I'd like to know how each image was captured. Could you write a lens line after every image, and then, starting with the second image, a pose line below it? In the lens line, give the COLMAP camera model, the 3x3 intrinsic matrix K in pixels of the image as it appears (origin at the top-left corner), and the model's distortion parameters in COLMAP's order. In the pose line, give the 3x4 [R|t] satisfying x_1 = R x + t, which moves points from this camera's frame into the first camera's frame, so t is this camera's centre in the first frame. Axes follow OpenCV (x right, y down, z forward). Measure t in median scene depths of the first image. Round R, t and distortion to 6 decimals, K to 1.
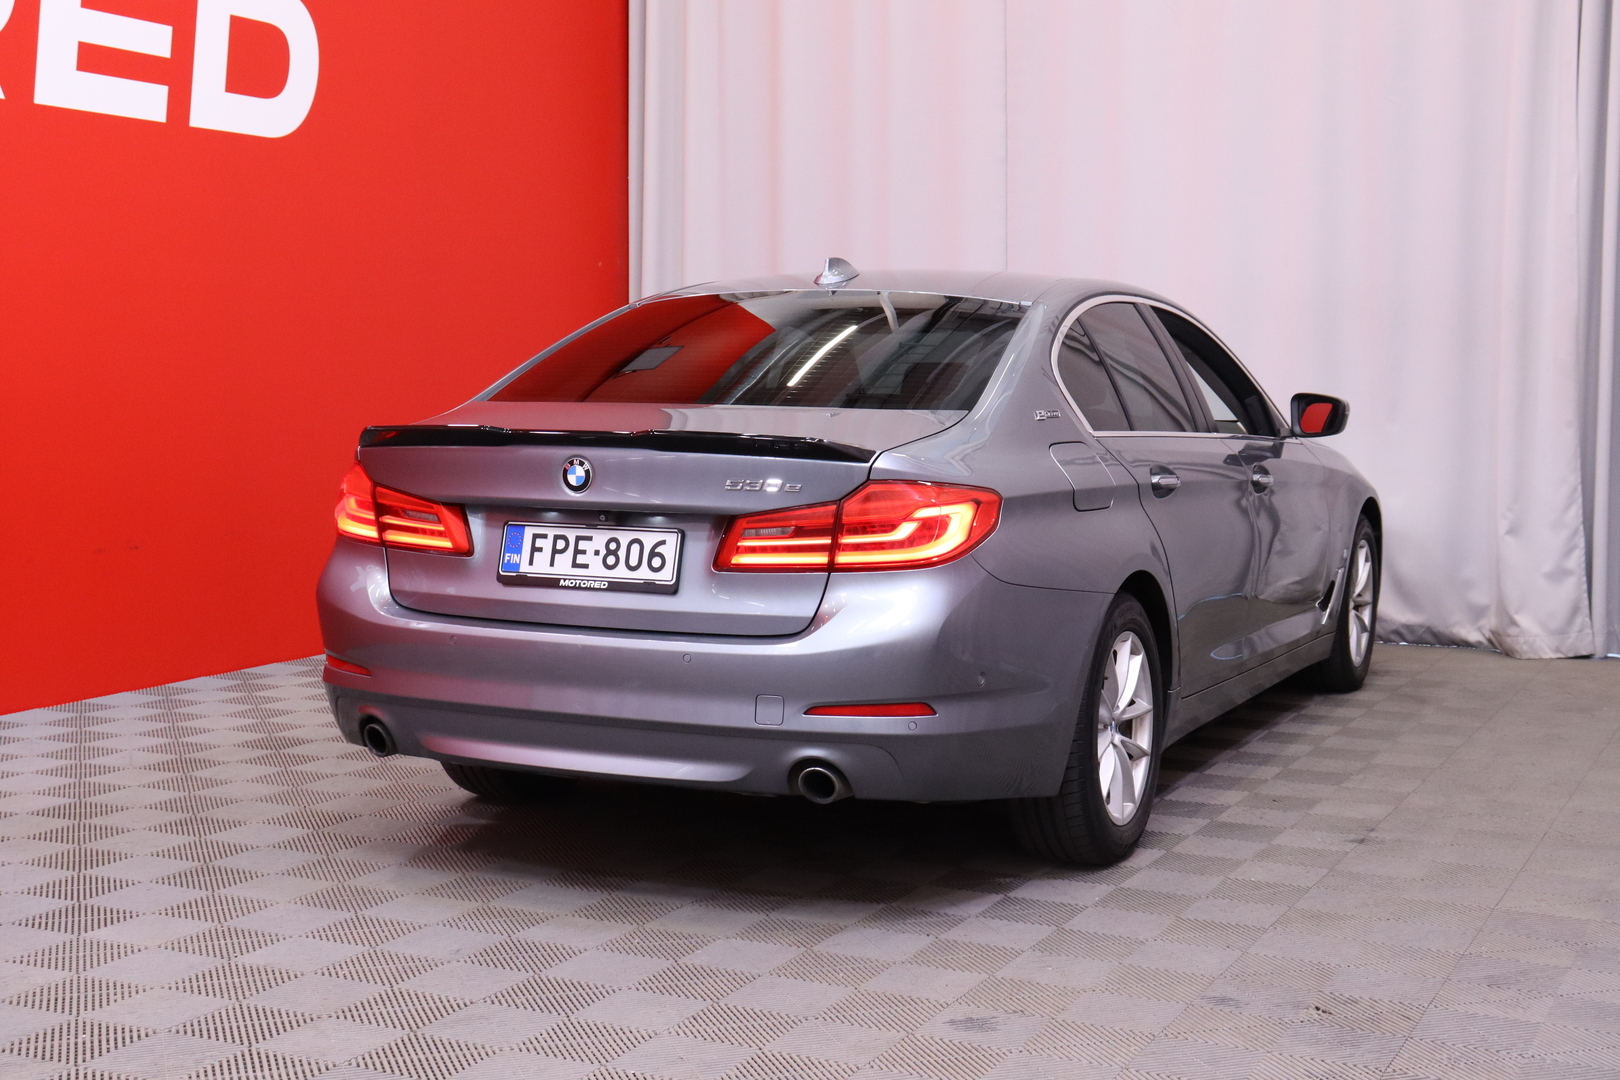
lens RADIAL K [[2155.3, 0, 810.0], [0, 2155.3, 540.0], [0, 0, 1]] dist [0.020703, 0.064833]
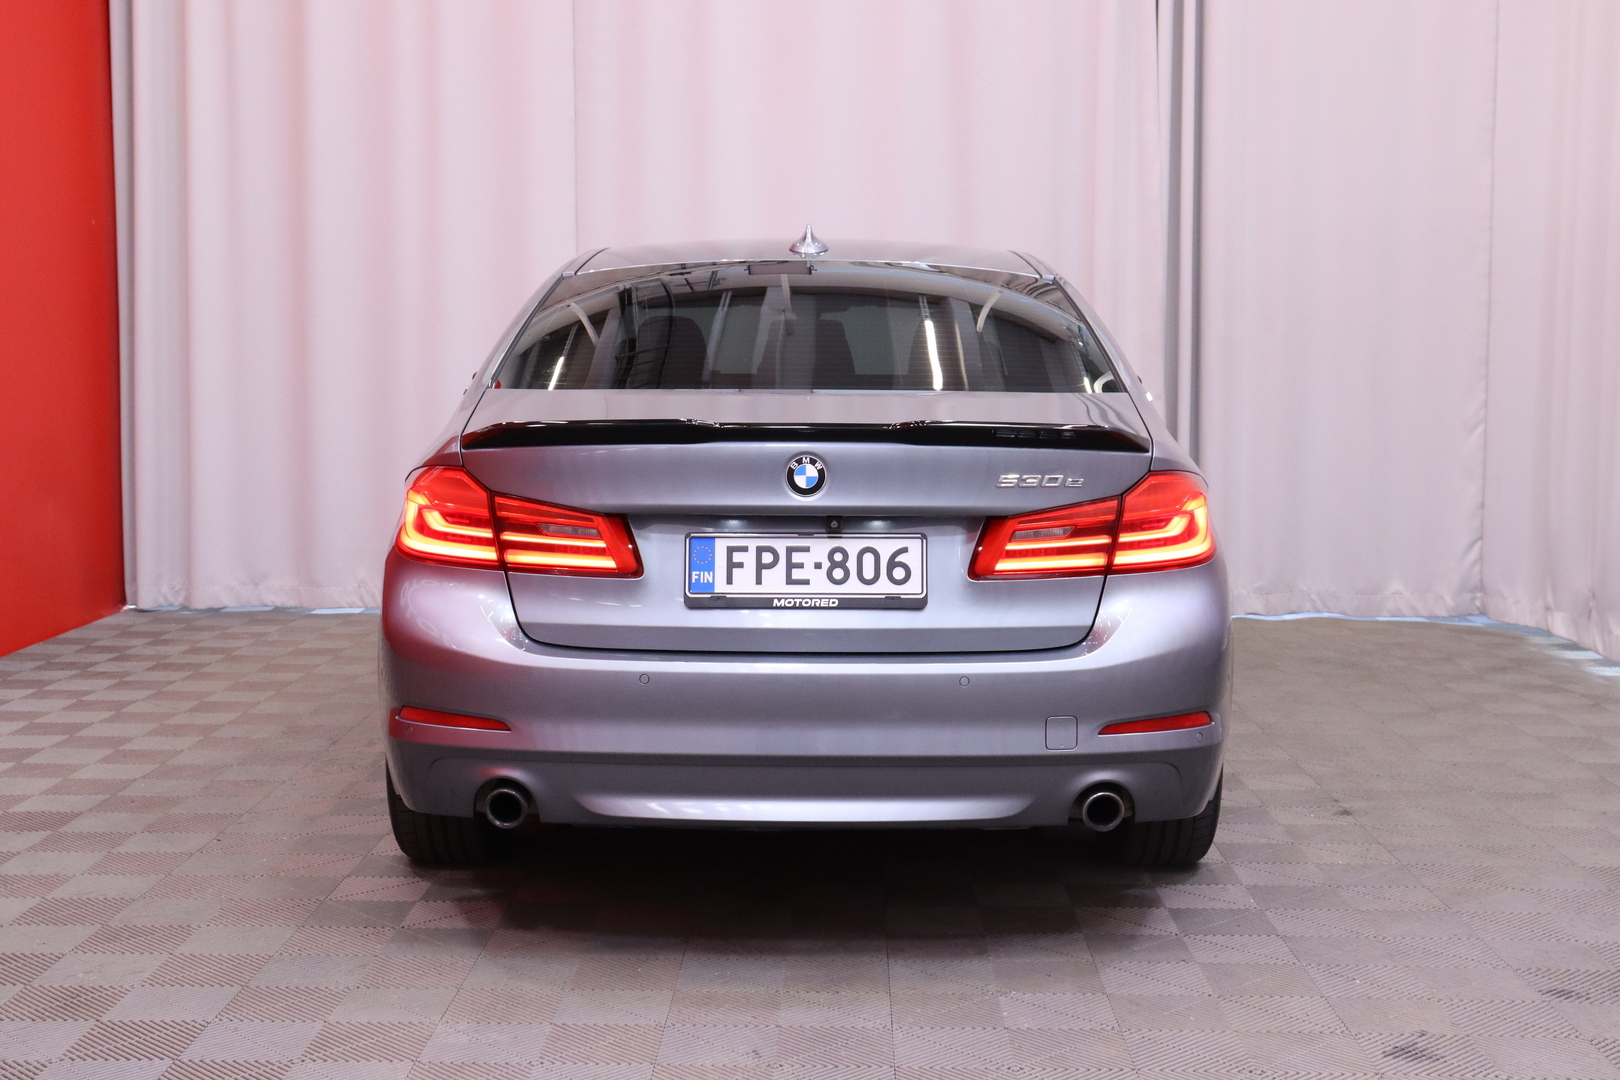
lens RADIAL K [[2155.3, 0, 810.0], [0, 2155.3, 540.0], [0, 0, 1]] dist [0.020703, 0.064833]
pose [[0.902258, -0.044264, 0.428918, -0.470161], [0.038445, 0.999014, 0.022226, -0.023485], [-0.429479, -0.003563, 0.903070, 0.229517]]
